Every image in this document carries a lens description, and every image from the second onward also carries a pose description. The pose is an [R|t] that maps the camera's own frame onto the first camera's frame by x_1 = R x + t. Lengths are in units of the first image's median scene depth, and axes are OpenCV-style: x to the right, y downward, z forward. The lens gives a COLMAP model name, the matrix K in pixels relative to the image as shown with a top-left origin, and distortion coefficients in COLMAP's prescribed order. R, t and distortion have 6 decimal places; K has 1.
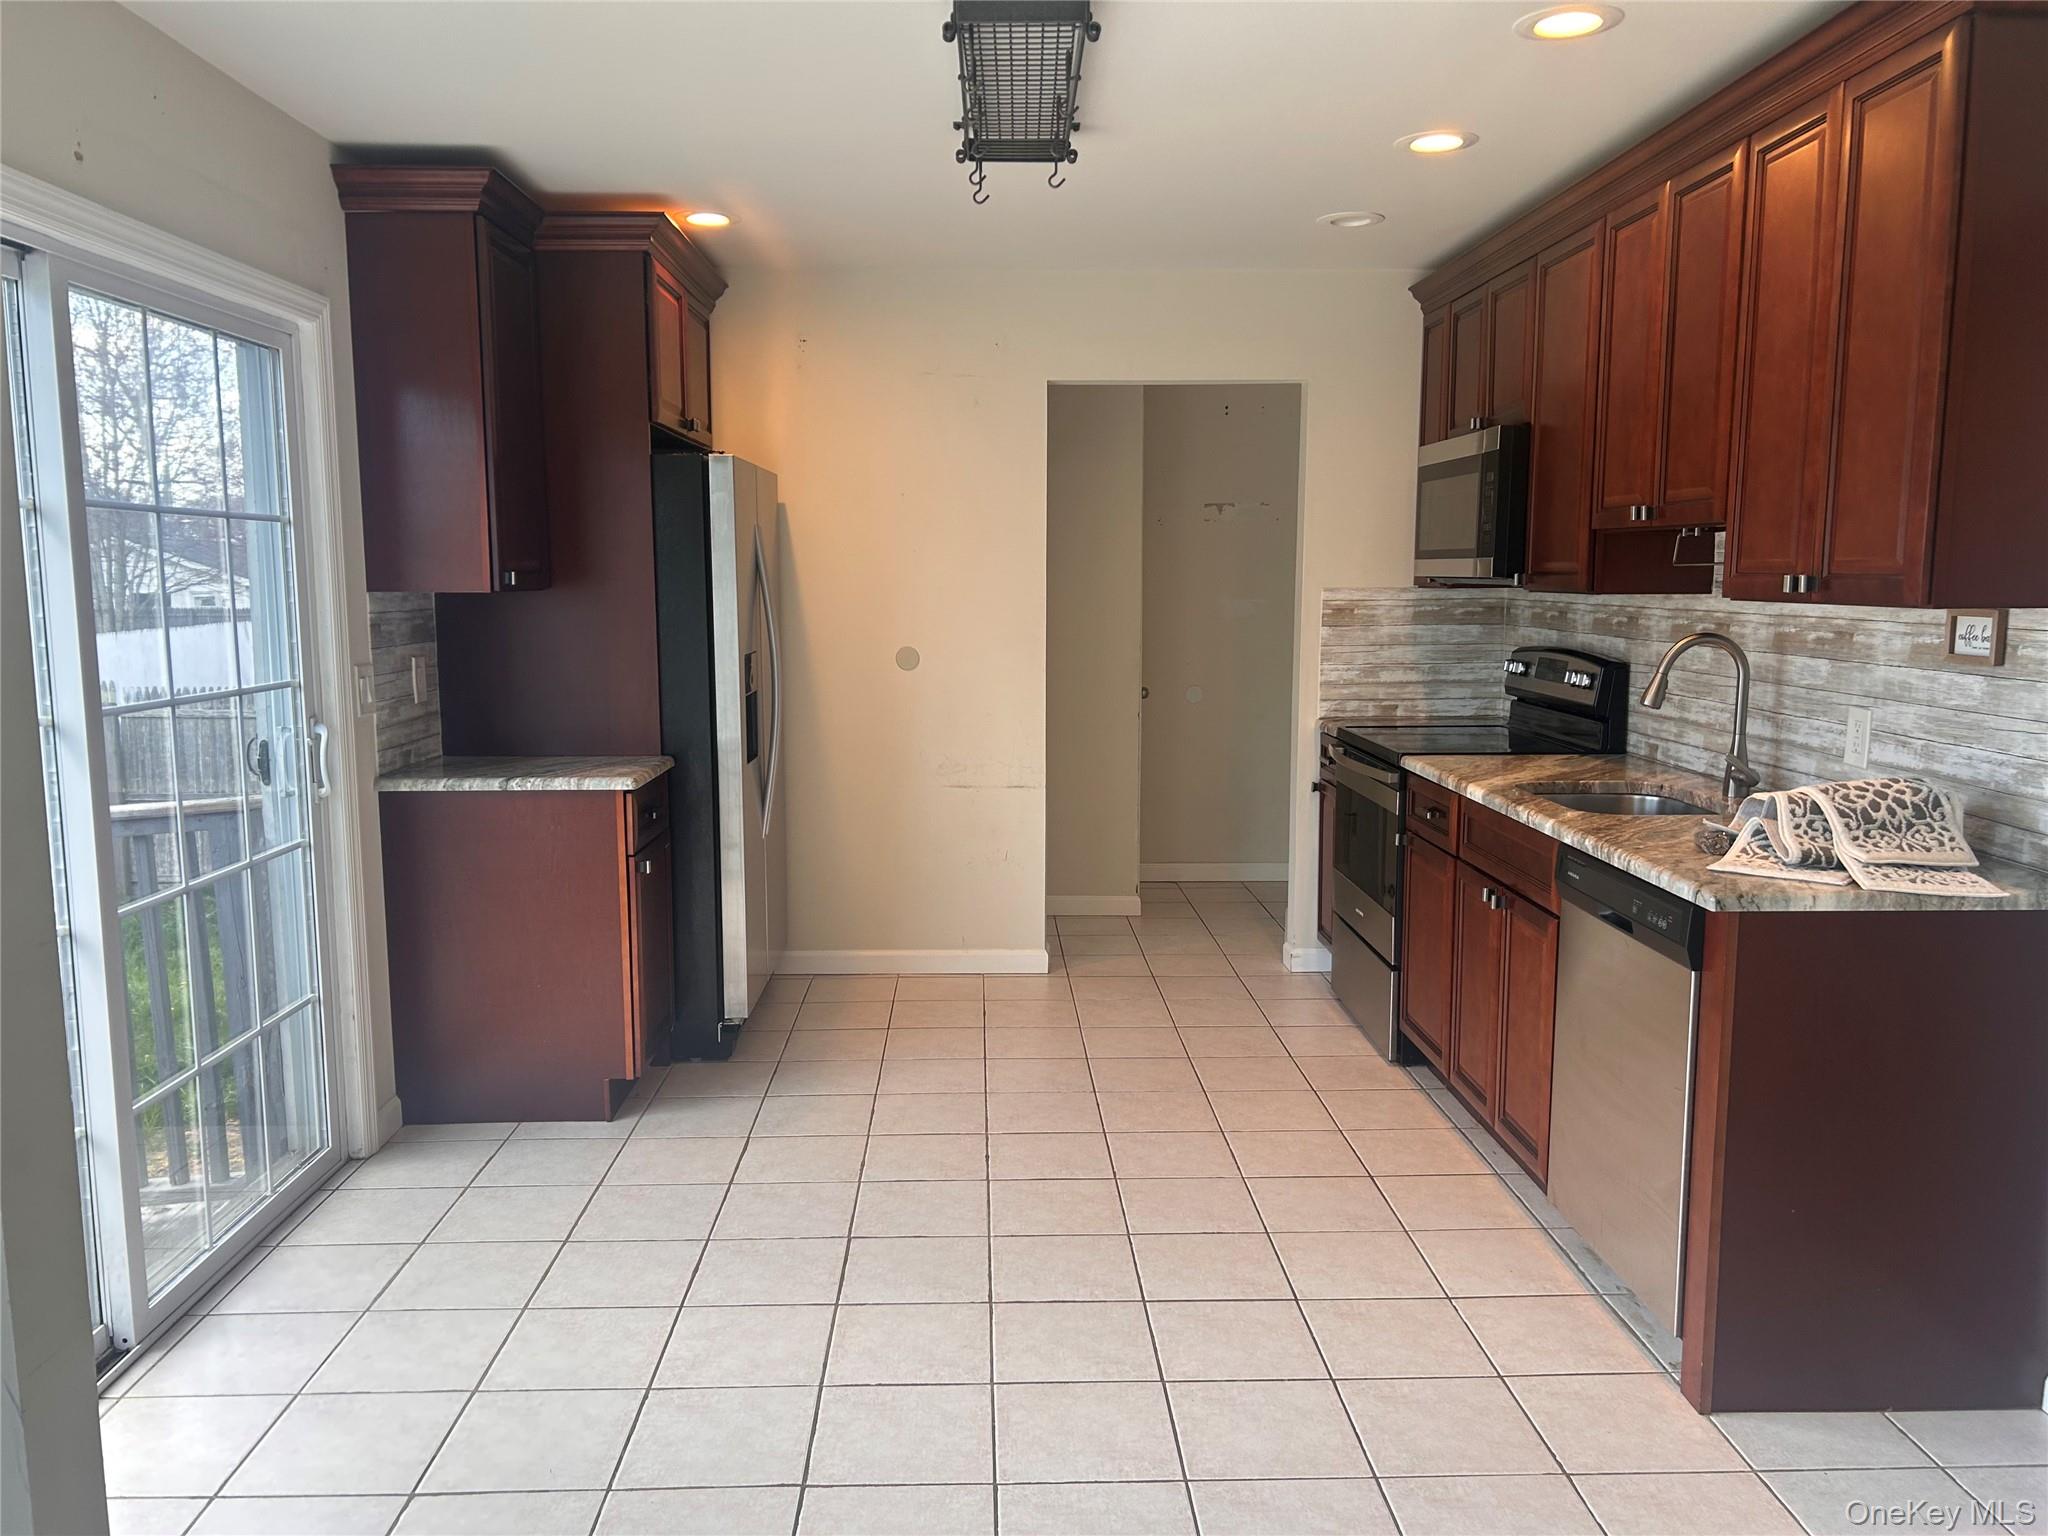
lens RADIAL K [[1541.3, 0, 1021.5], [0, 1541.3, 777.0], [0, 0, 1]] dist [0.049373, -0.064962]
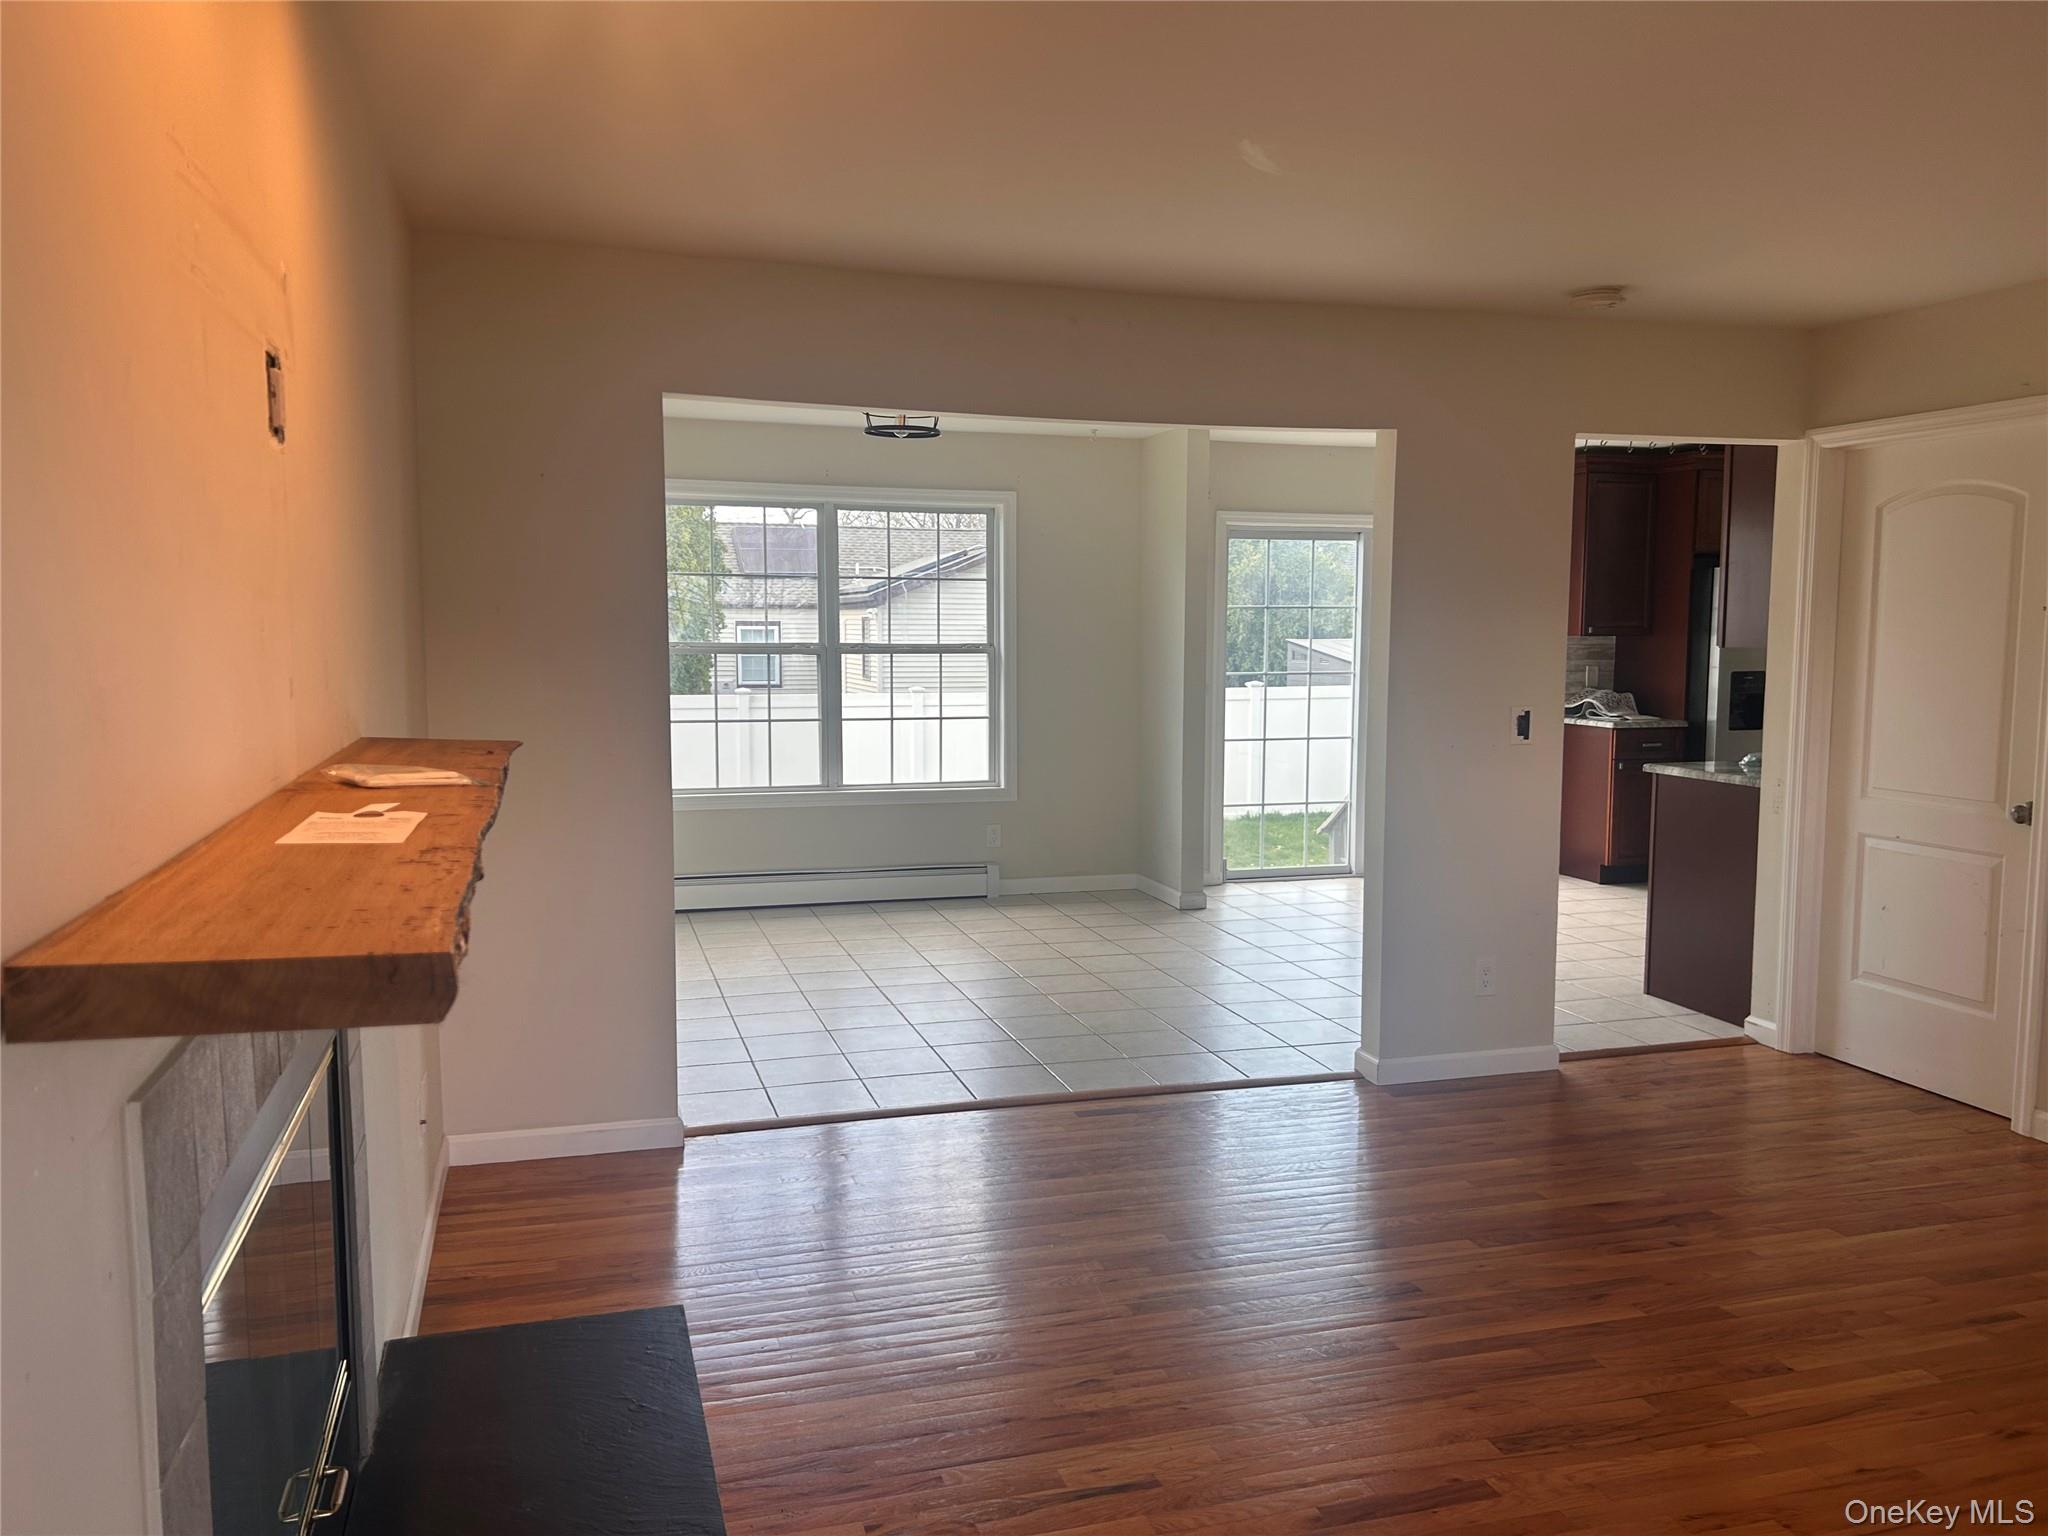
lens RADIAL K [[1541.3, 0, 1019.0], [0, 1541.3, 775.0], [0, 0, 1]] dist [0.049373, -0.064962]
pose [[0.262406, 0.097316, -0.960038, 1.610203], [-0.130646, 0.989324, 0.064575, 0.041485], [0.956073, 0.108480, 0.272318, -0.372986]]
